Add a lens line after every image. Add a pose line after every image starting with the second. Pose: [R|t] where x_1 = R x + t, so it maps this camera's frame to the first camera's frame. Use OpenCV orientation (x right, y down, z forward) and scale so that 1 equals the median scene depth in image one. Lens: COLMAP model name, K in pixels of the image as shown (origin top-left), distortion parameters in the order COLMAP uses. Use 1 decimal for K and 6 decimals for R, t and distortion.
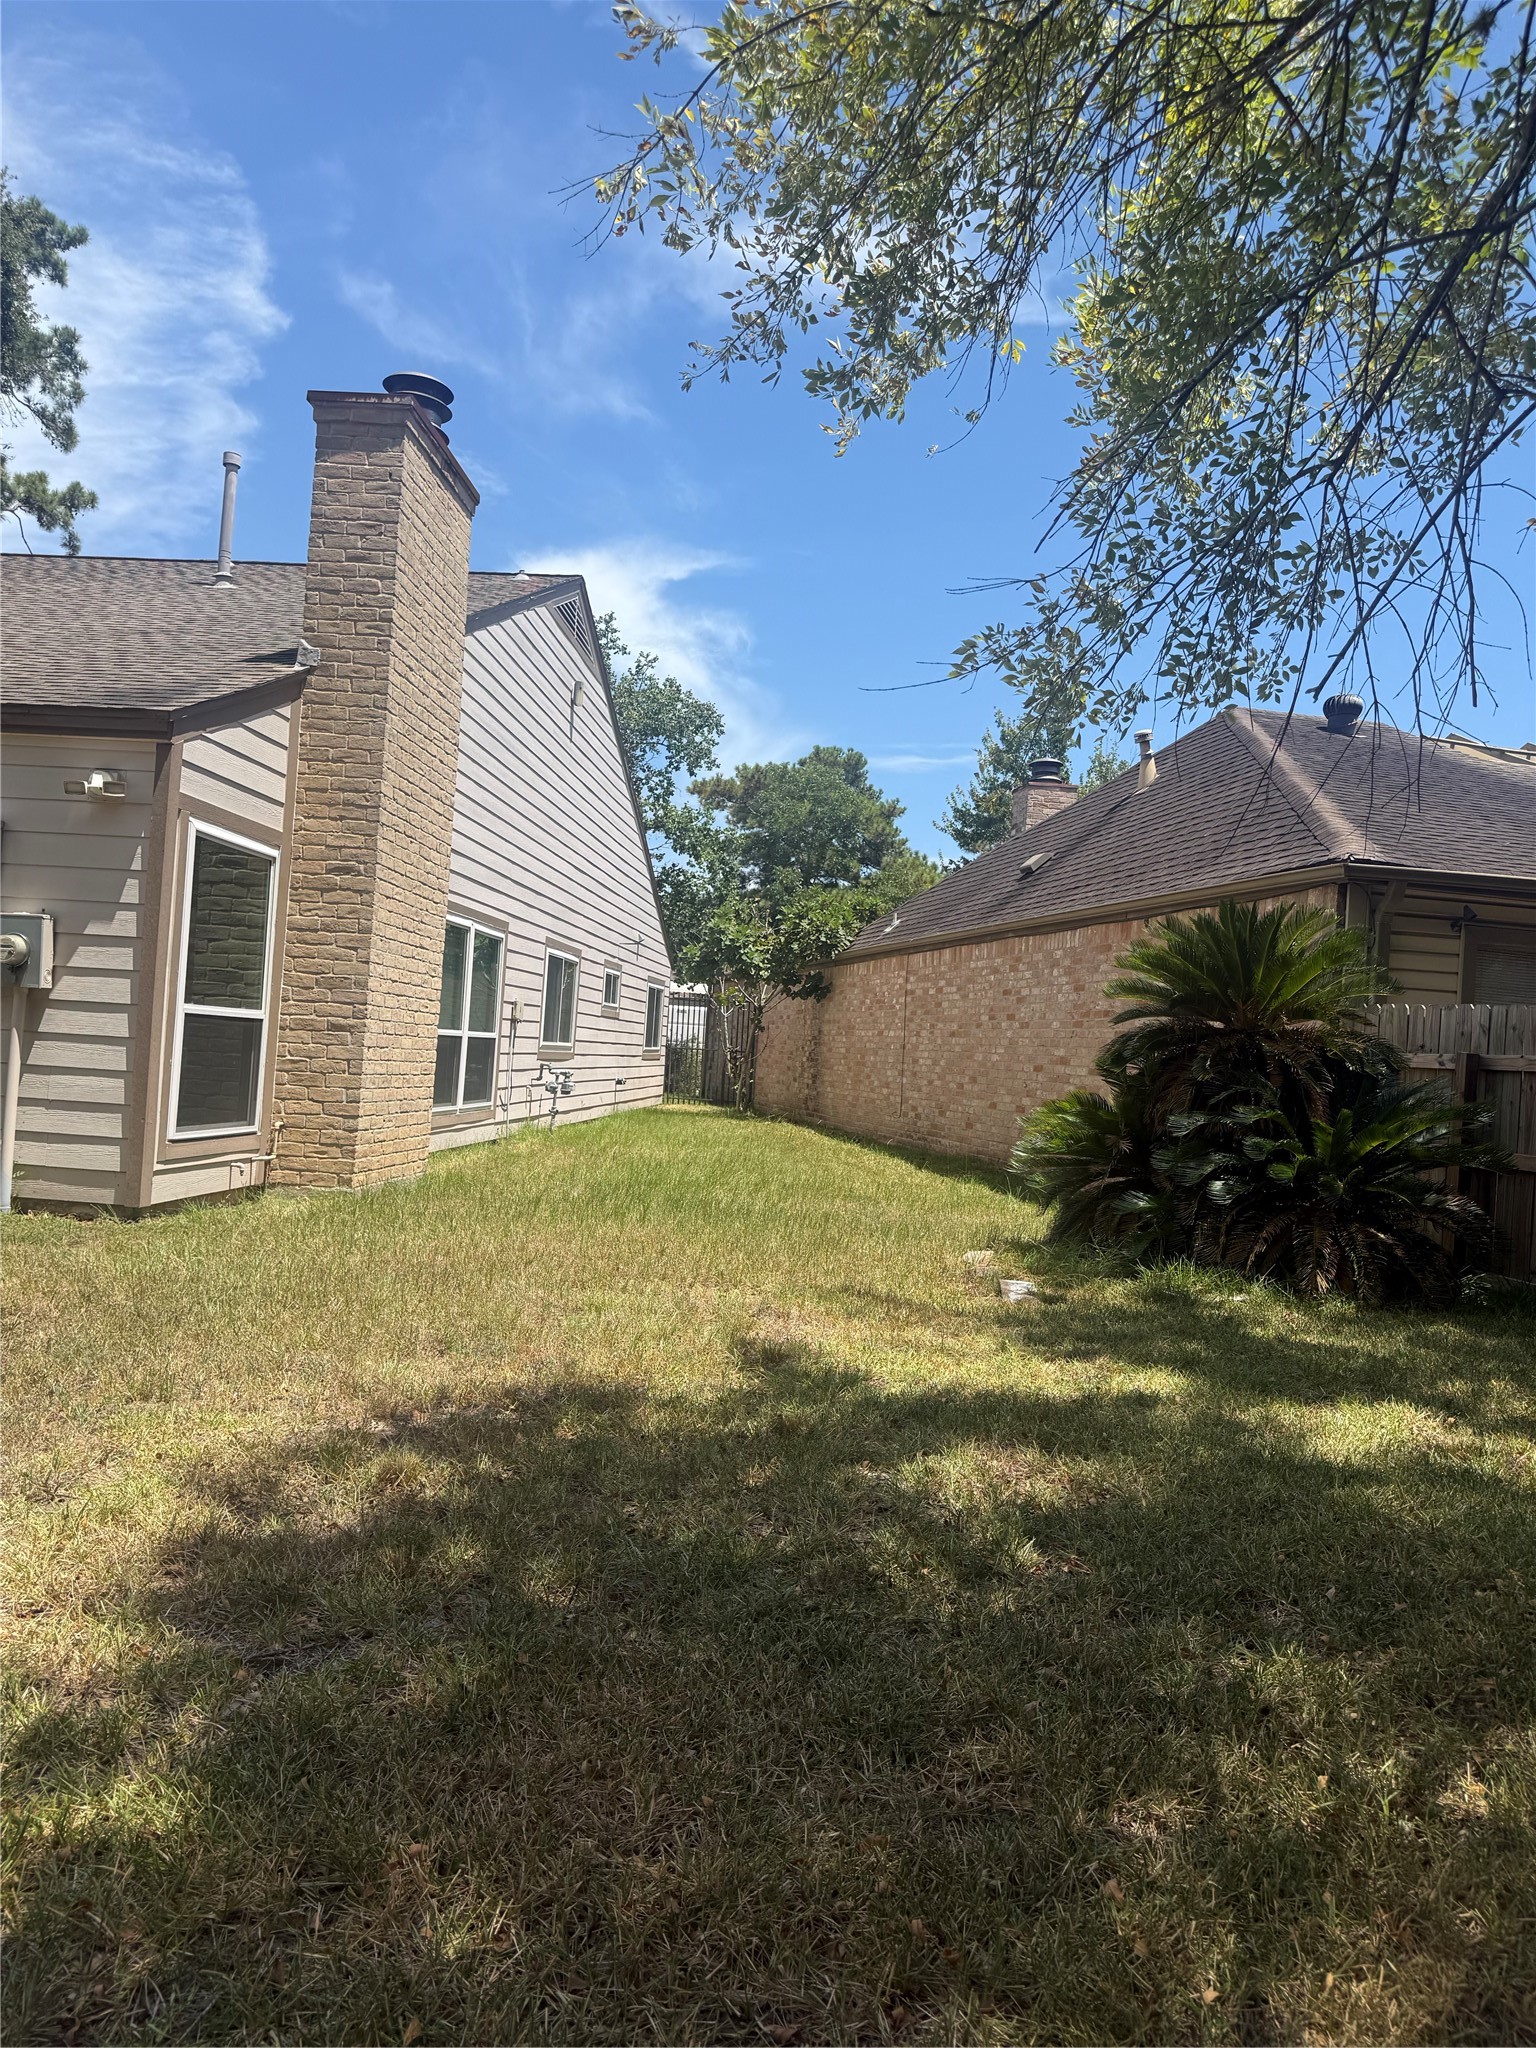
lens RADIAL K [[1421.9, 0, 779.3], [0, 1421.9, 1014.9], [0, 0, 1]] dist [0.161772, -0.311177]
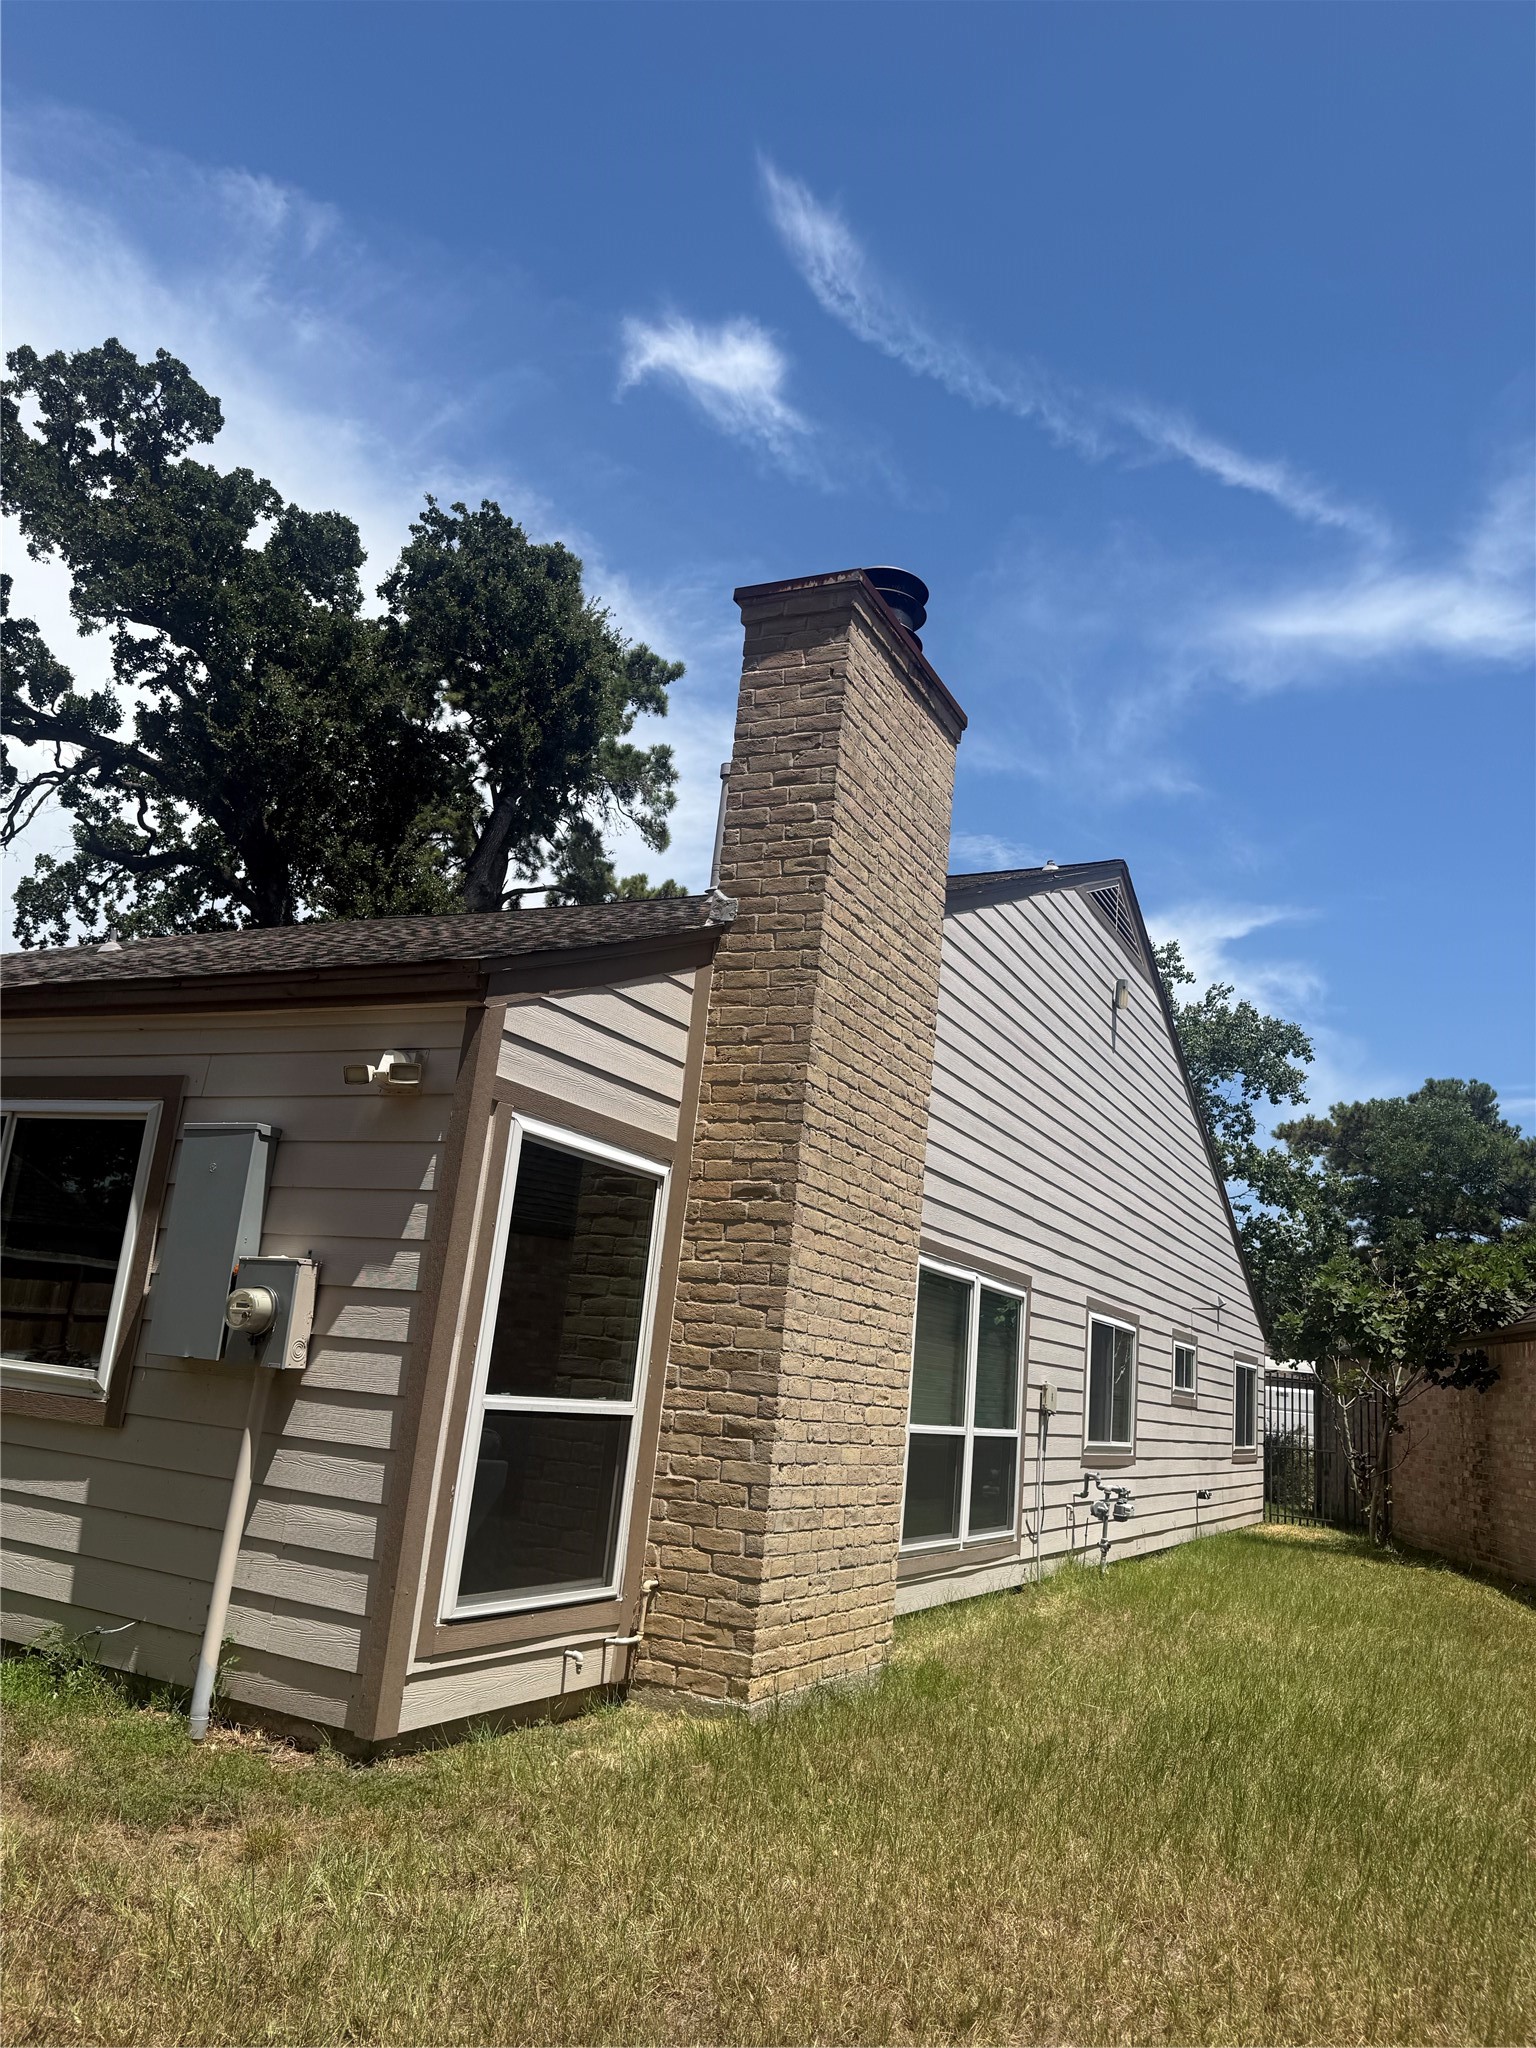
lens RADIAL K [[1421.9, 0, 779.3], [0, 1421.9, 1014.9], [0, 0, 1]] dist [0.161772, -0.311177]
pose [[0.923648, -0.071286, -0.376555, -0.017148], [-0.024646, 0.969466, -0.243983, -0.010862], [0.382450, 0.234635, 0.893688, 0.251307]]
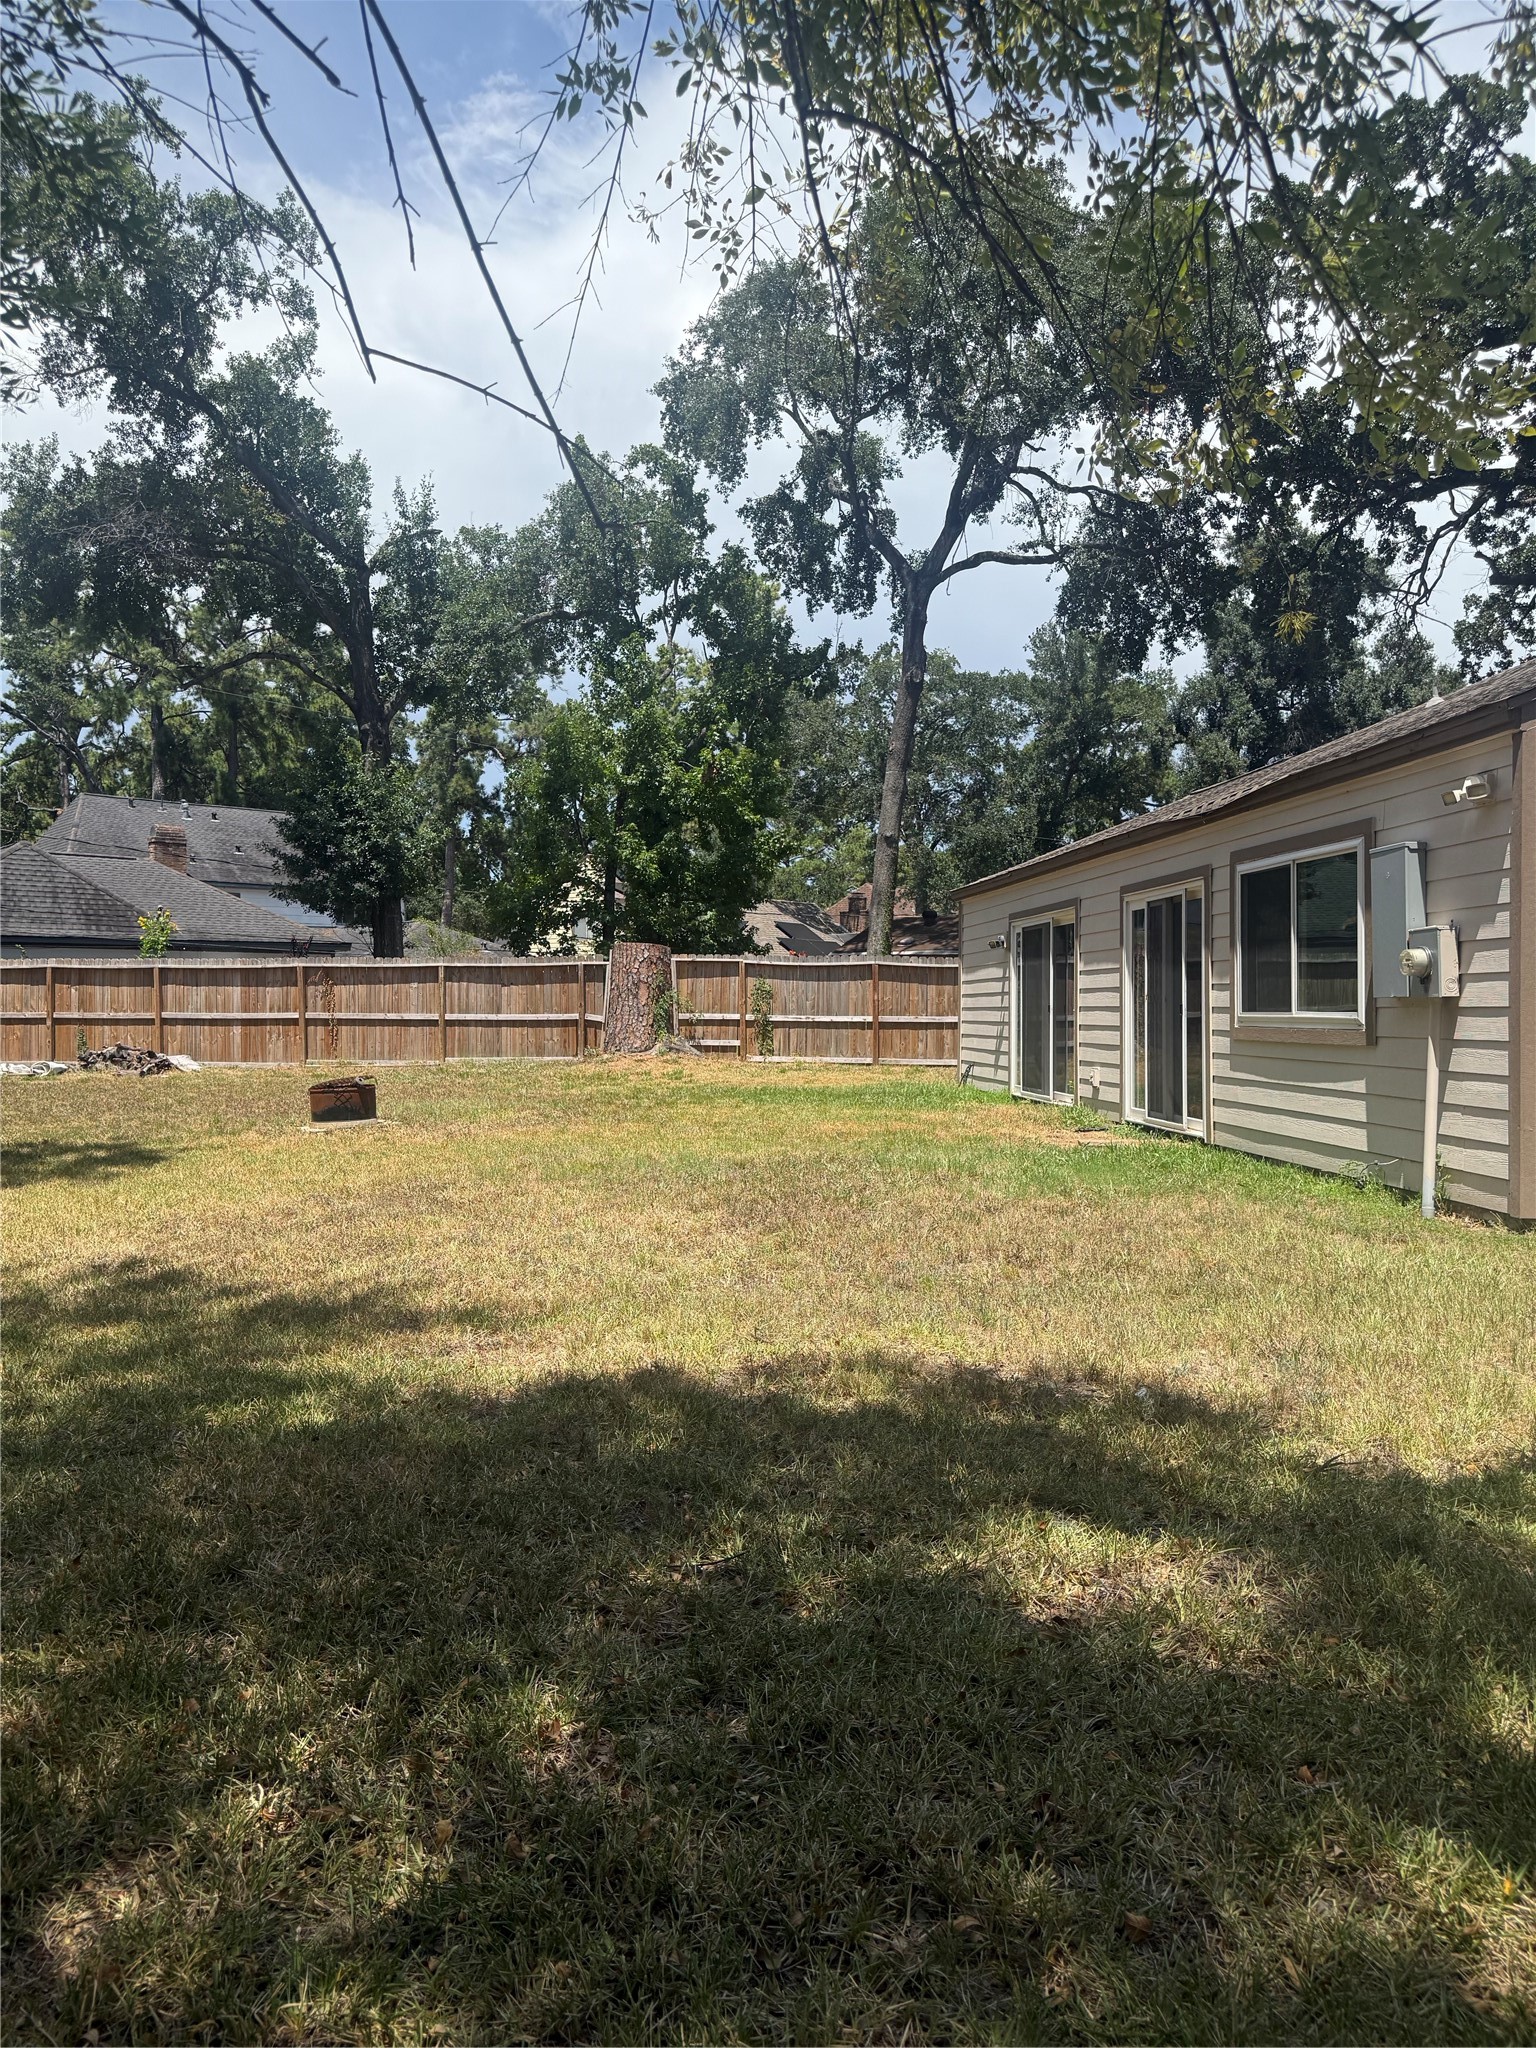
lens RADIAL K [[1443.8, 0, 754.3], [0, 1443.8, 1026.1], [0, 0, 1]] dist [0.004953, -0.008821]
pose [[0.154641, -0.052099, -0.986596, 0.241500], [0.032094, 0.998346, -0.047689, 0.020004], [0.987449, -0.024289, 0.156058, 0.199956]]
